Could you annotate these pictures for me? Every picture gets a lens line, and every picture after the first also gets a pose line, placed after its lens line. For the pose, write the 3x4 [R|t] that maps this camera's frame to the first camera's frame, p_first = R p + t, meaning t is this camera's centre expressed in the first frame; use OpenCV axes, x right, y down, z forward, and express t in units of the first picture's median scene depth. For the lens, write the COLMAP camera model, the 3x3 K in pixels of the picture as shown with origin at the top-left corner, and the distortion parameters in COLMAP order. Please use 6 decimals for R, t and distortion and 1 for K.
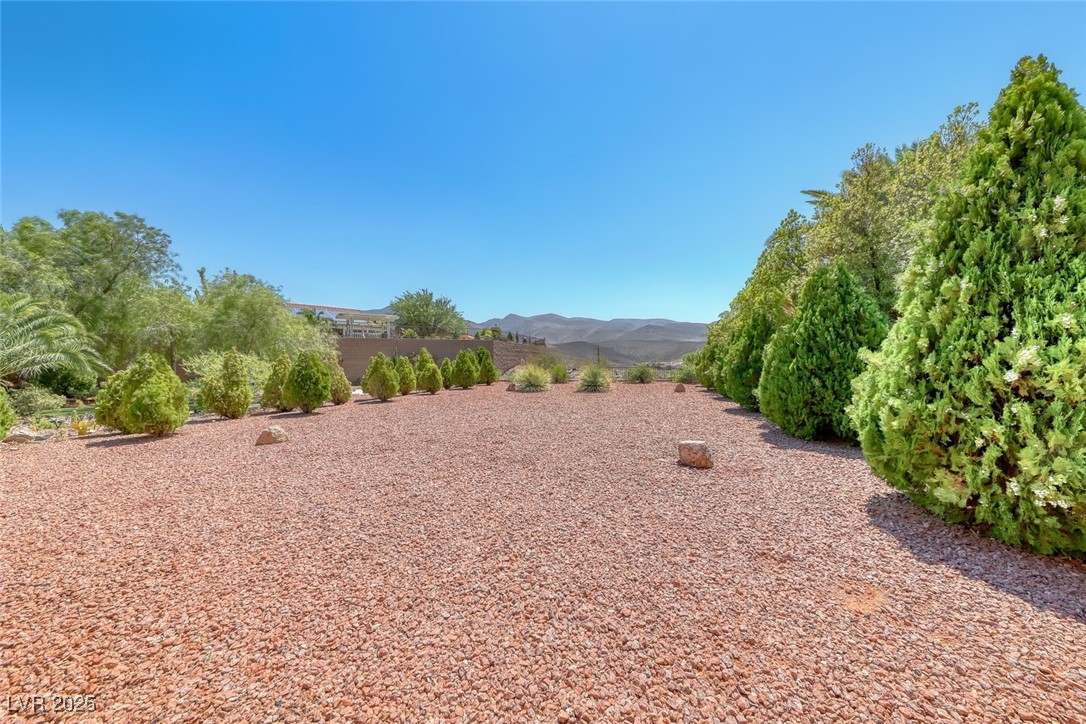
lens RADIAL K [[377.9, 0, 547.3], [0, 377.9, 367.5], [0, 0, 1]] dist [0.003228, 0.000030]
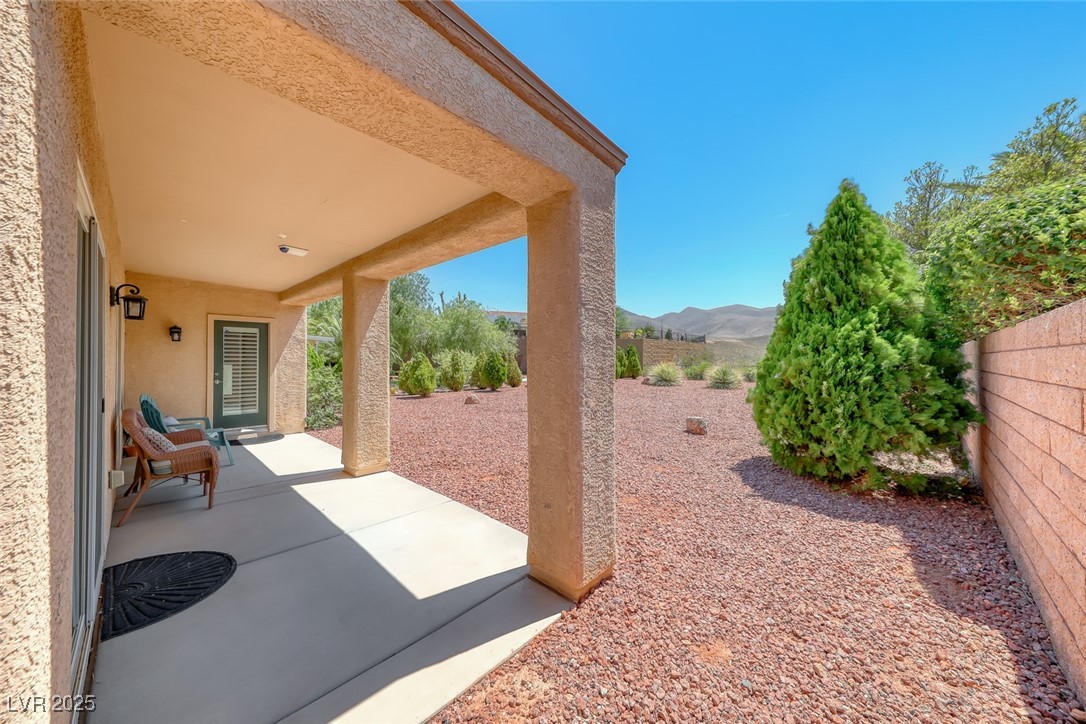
lens RADIAL K [[377.9, 0, 541.7], [0, 377.9, 361.2], [0, 0, 1]] dist [0.003228, 0.000030]
pose [[0.889163, 0.019740, -0.457164, 0.215719], [-0.021130, 0.999775, 0.002074, -0.005844], [0.457102, 0.007816, 0.889380, -0.249933]]
